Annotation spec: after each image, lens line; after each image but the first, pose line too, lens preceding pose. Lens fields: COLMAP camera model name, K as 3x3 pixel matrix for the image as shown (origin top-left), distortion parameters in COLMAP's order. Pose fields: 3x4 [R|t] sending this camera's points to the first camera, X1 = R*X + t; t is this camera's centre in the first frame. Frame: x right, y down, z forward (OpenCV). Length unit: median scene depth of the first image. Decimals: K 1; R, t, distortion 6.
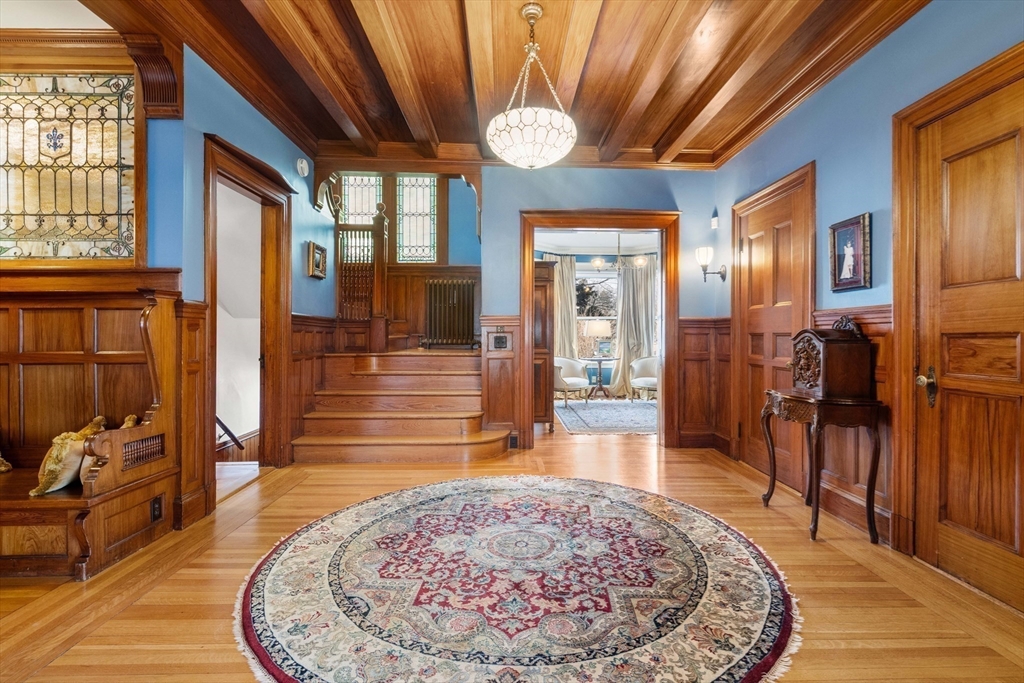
lens RADIAL K [[481.7, 0, 519.8], [0, 481.7, 331.5], [0, 0, 1]] dist [-0.001271, 0.000873]
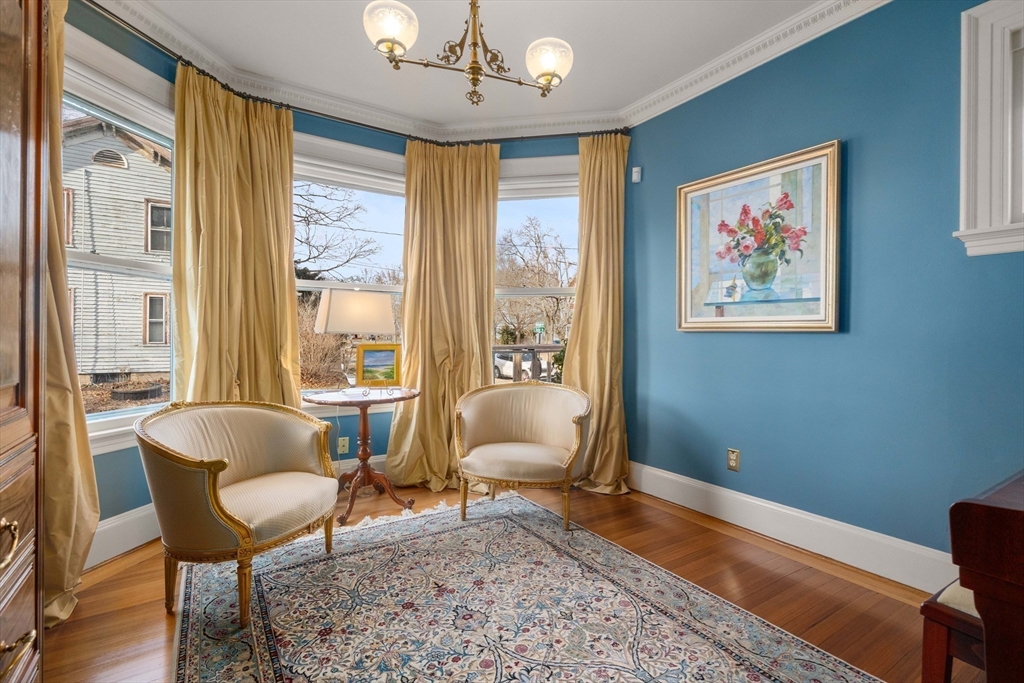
lens RADIAL K [[481.7, 0, 519.8], [0, 481.7, 331.5], [0, 0, 1]] dist [-0.001271, 0.000873]
pose [[0.852610, 0.002838, 0.522539, 0.073558], [-0.007214, 0.999954, 0.006338, 0.003985], [-0.522497, -0.009173, 0.852592, 0.612960]]
